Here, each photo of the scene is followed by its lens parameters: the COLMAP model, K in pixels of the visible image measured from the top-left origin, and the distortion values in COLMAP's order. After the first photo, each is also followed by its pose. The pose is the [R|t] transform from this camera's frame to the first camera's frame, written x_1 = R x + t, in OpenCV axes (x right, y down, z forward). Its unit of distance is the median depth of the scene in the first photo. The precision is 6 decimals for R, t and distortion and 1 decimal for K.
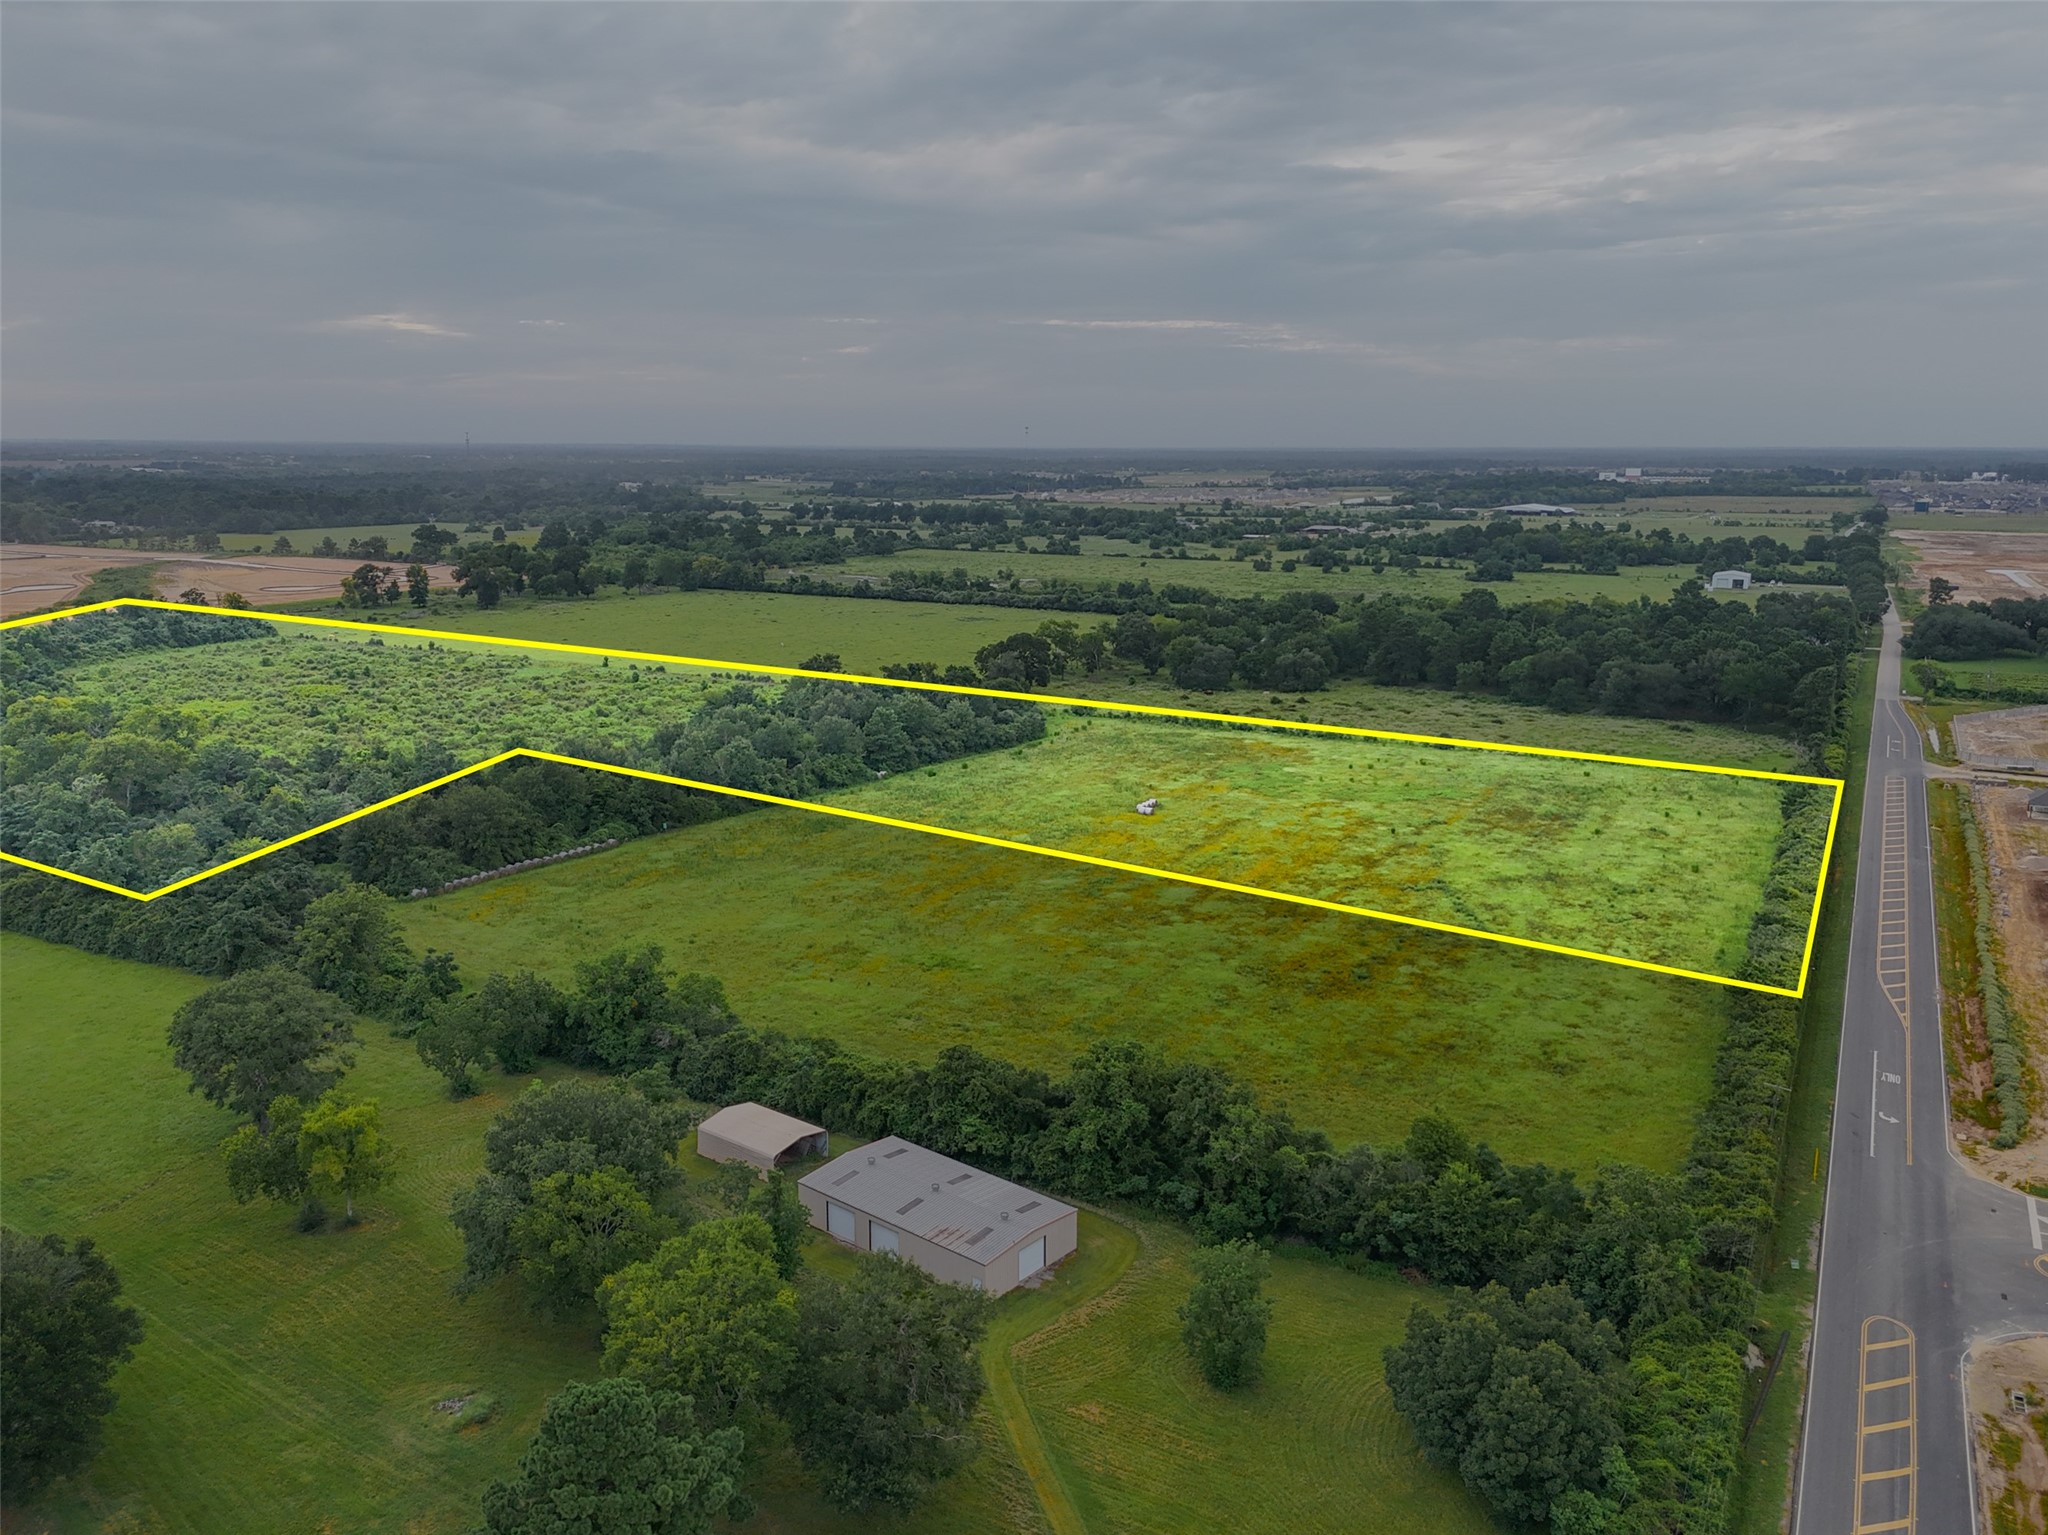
lens RADIAL K [[1501.1, 0, 1024.2], [0, 1501.1, 767.7], [0, 0, 1]] dist [0.048768, -0.031408]
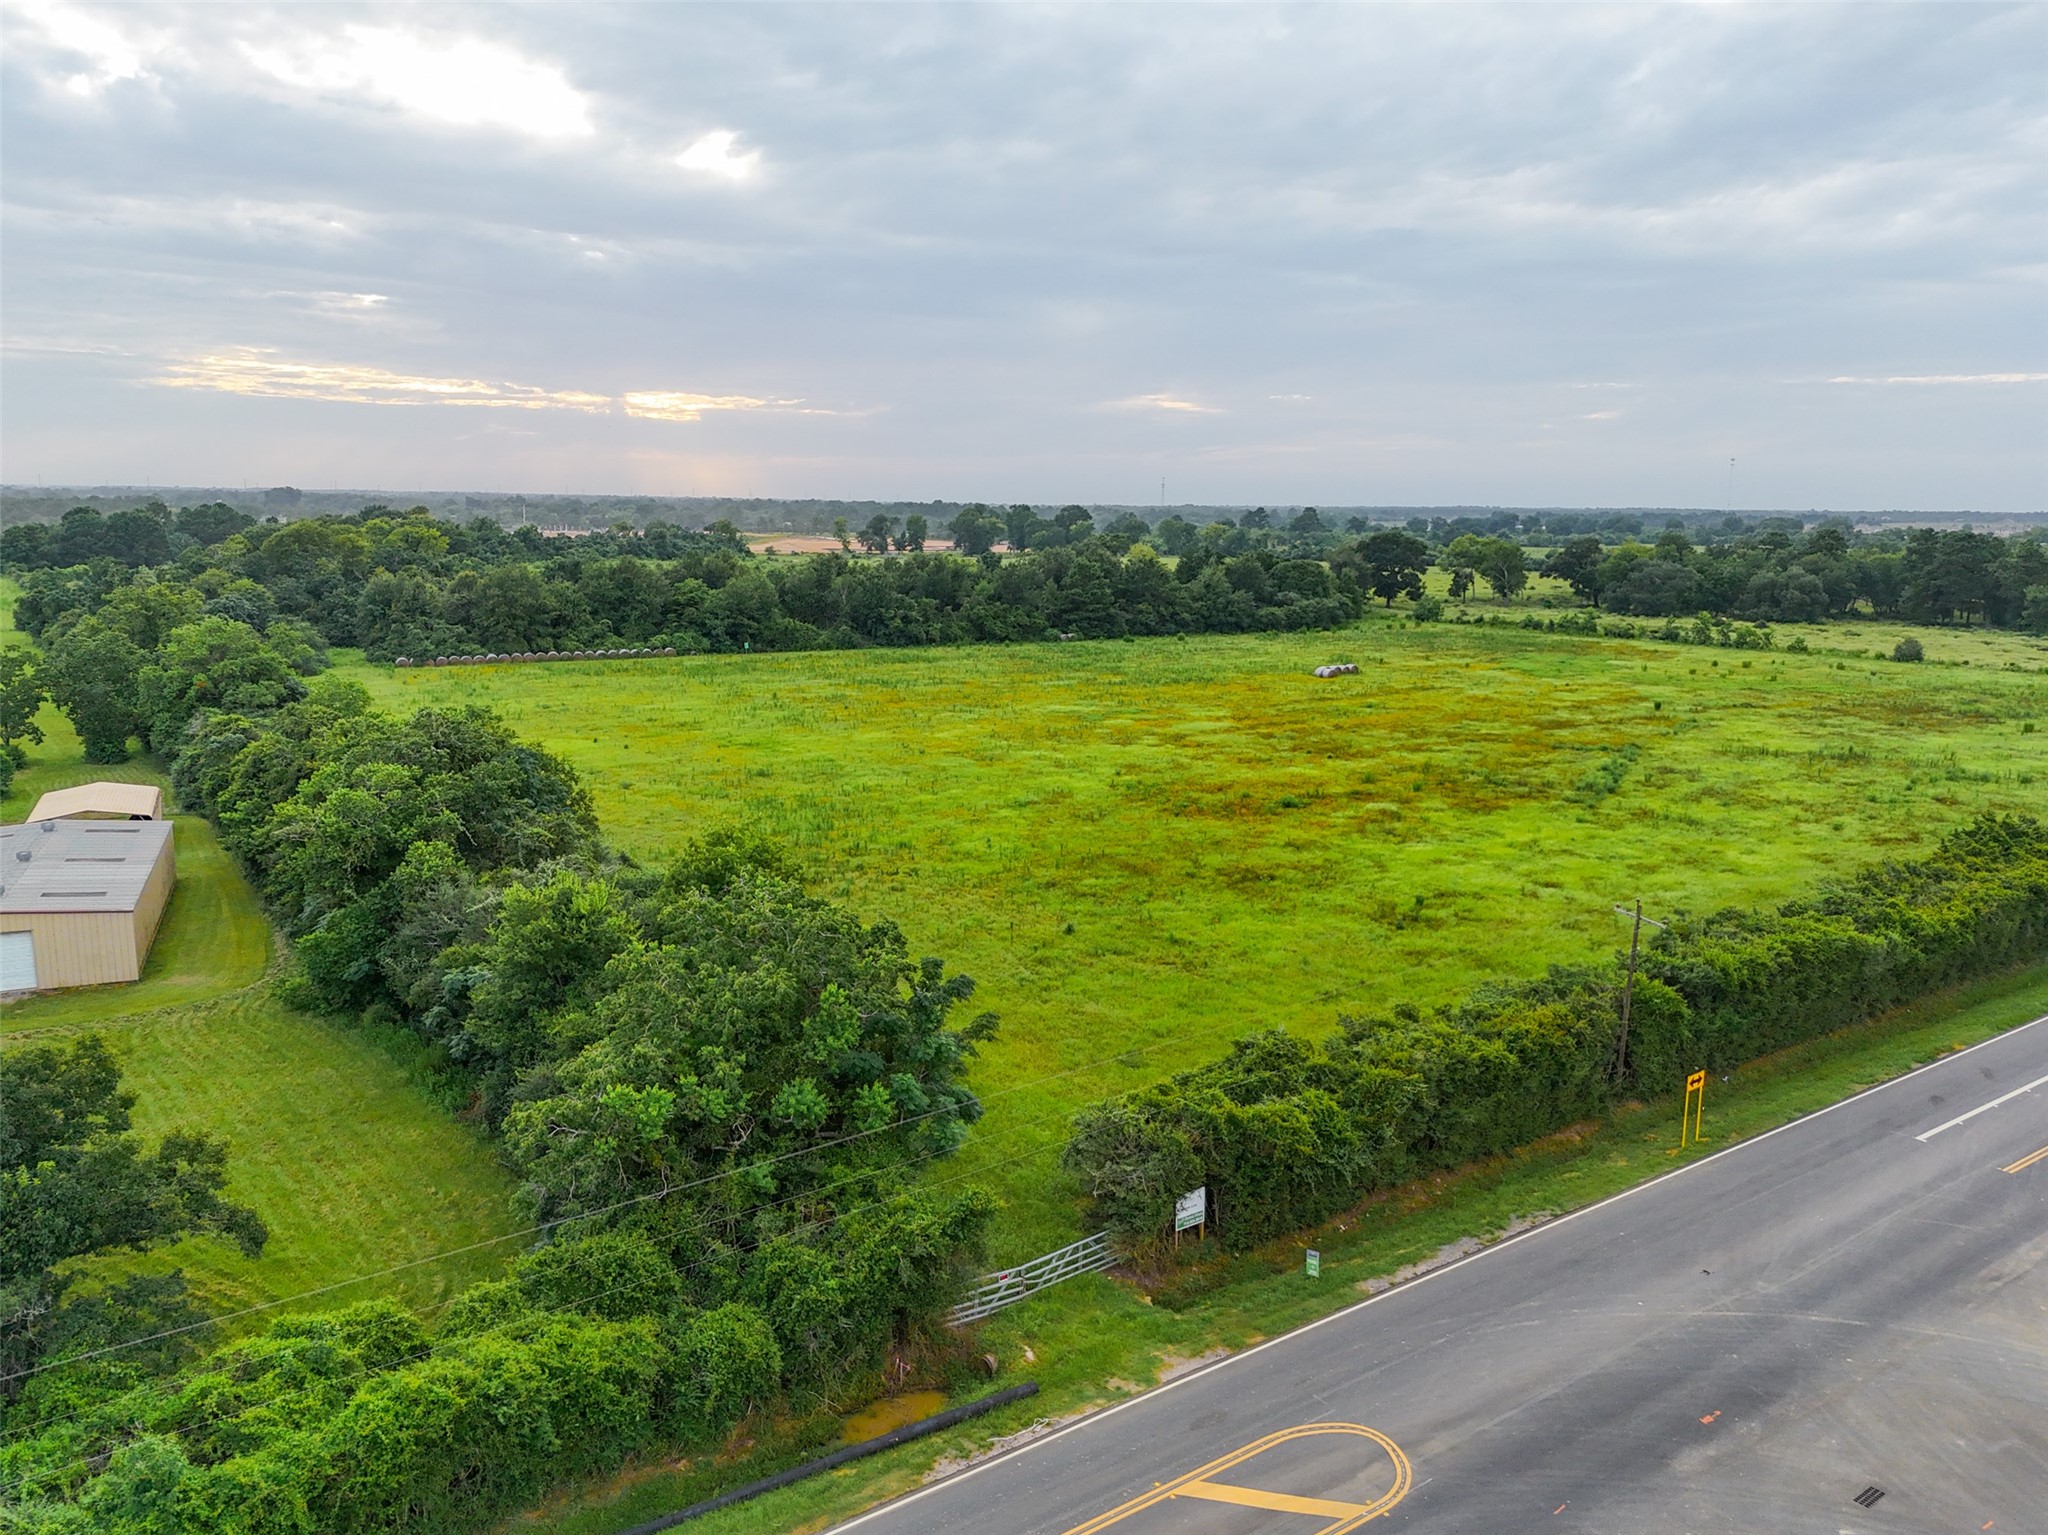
lens RADIAL K [[1501.1, 0, 1059.2], [0, 1501.1, 782.6], [0, 0, 1]] dist [0.048768, -0.031408]
pose [[0.902222, 0.090935, -0.421575, 0.293913], [-0.105918, 0.994300, -0.012204, 0.110438], [0.418063, 0.055663, 0.906711, 0.317750]]
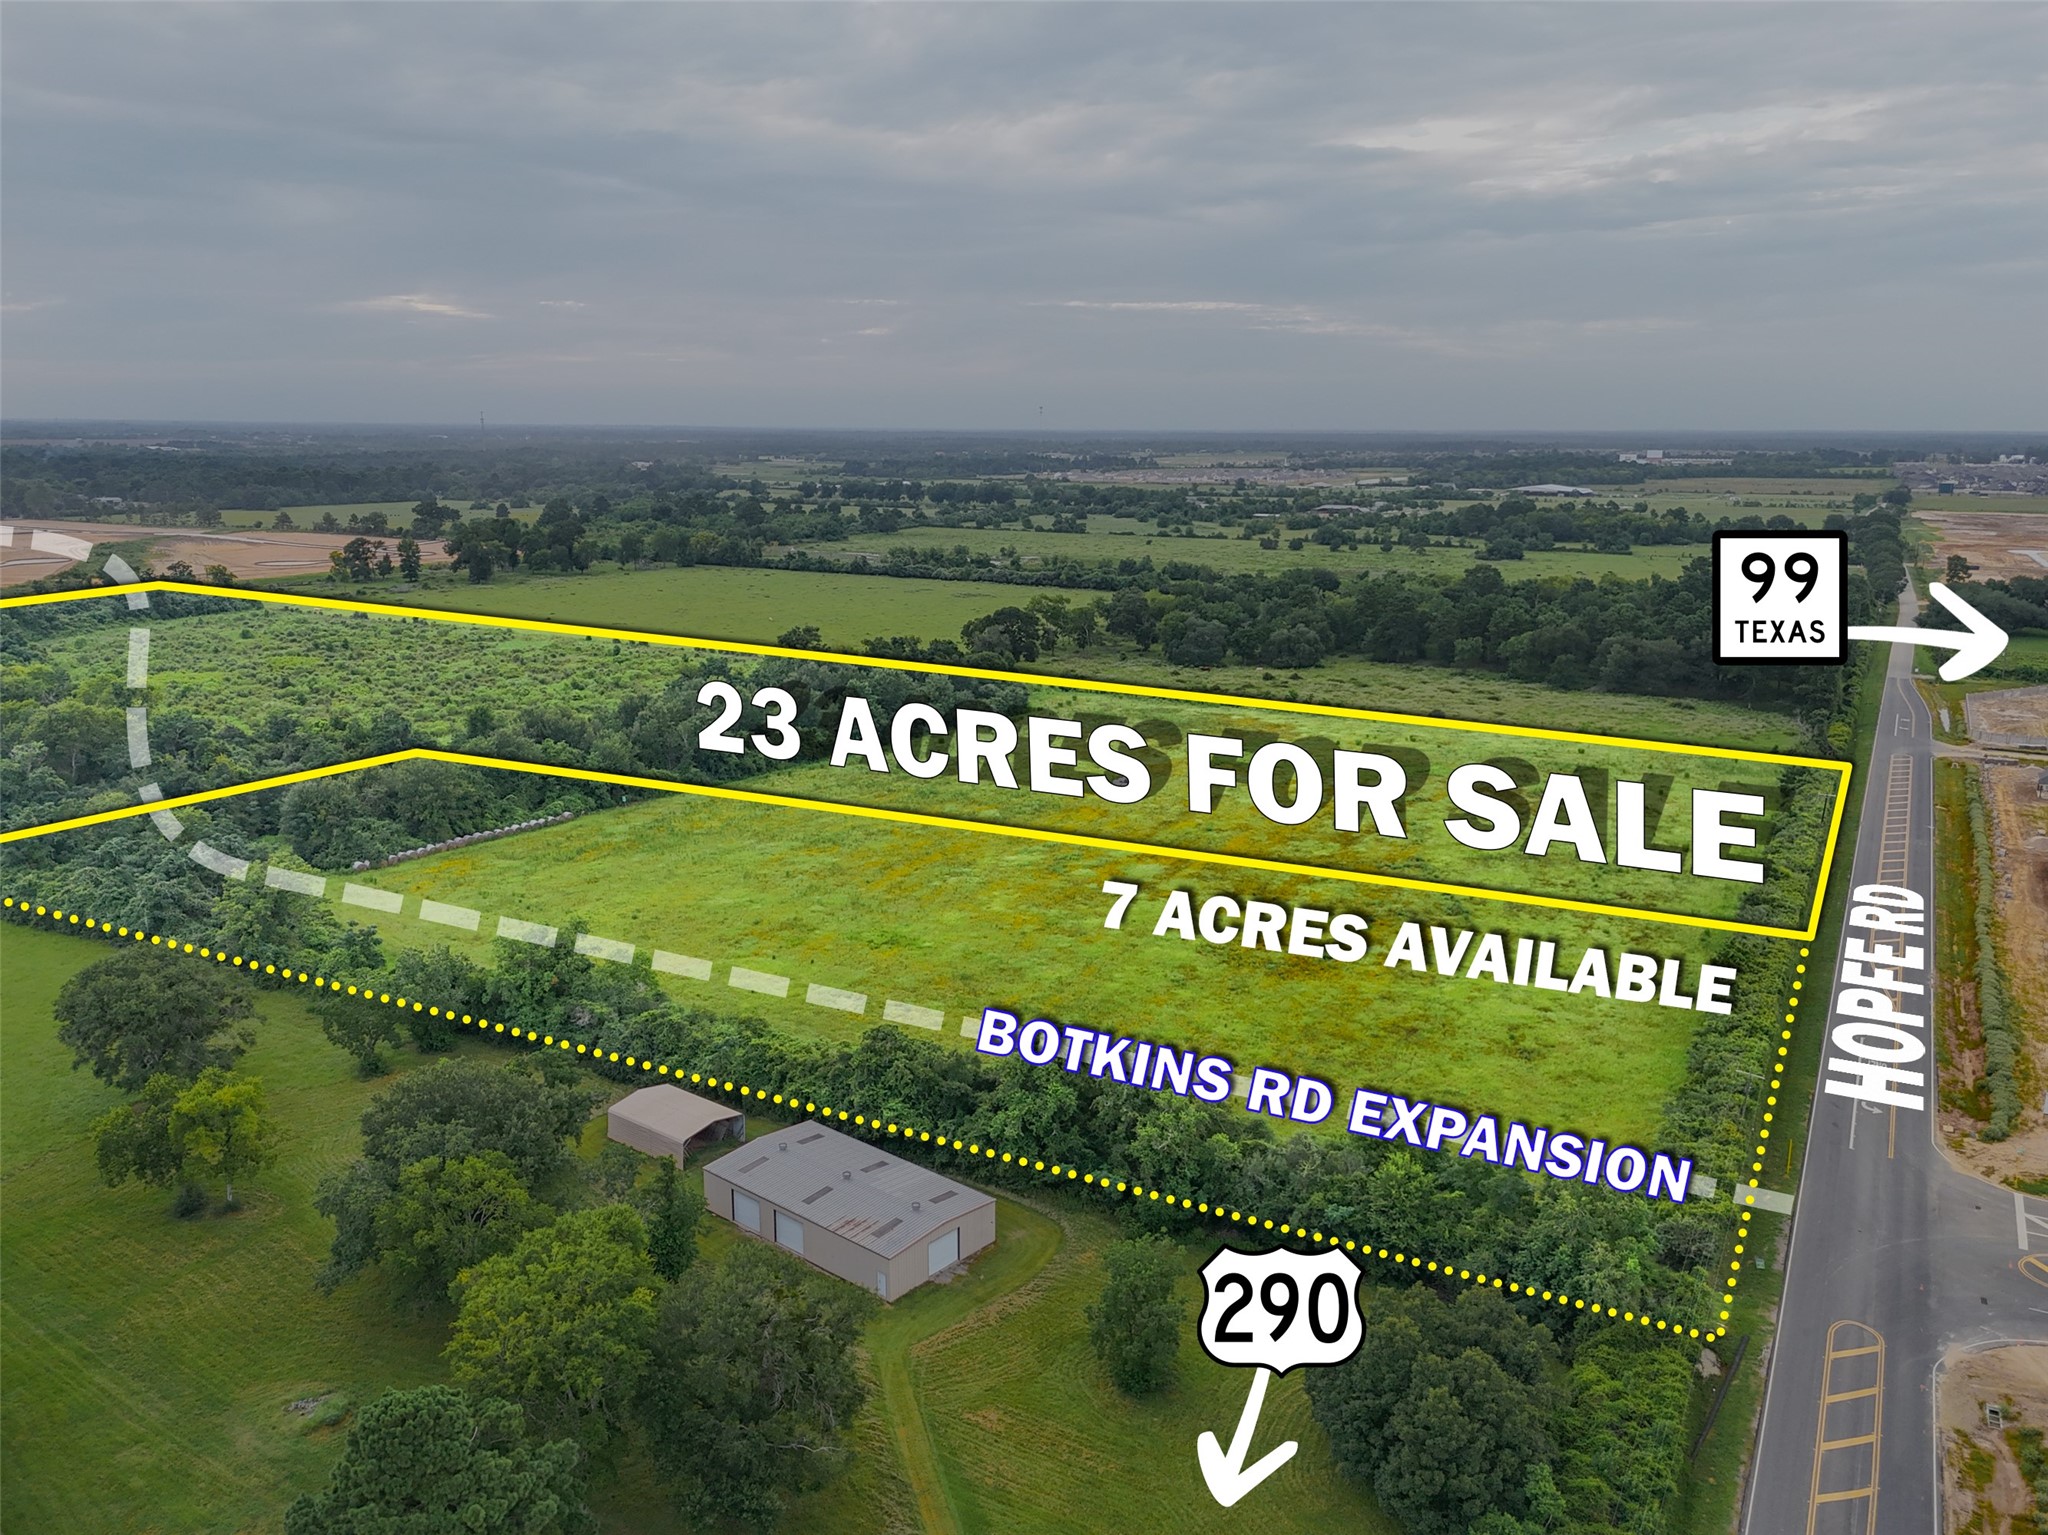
lens RADIAL K [[1501.1, 0, 1026.4], [0, 1501.1, 769.9], [0, 0, 1]] dist [0.048768, -0.031408]
pose [[0.999929, 0.004772, -0.010925, 0.032206], [-0.004637, 0.999913, 0.012352, 0.006790], [0.010983, -0.012300, 0.999864, 0.032385]]
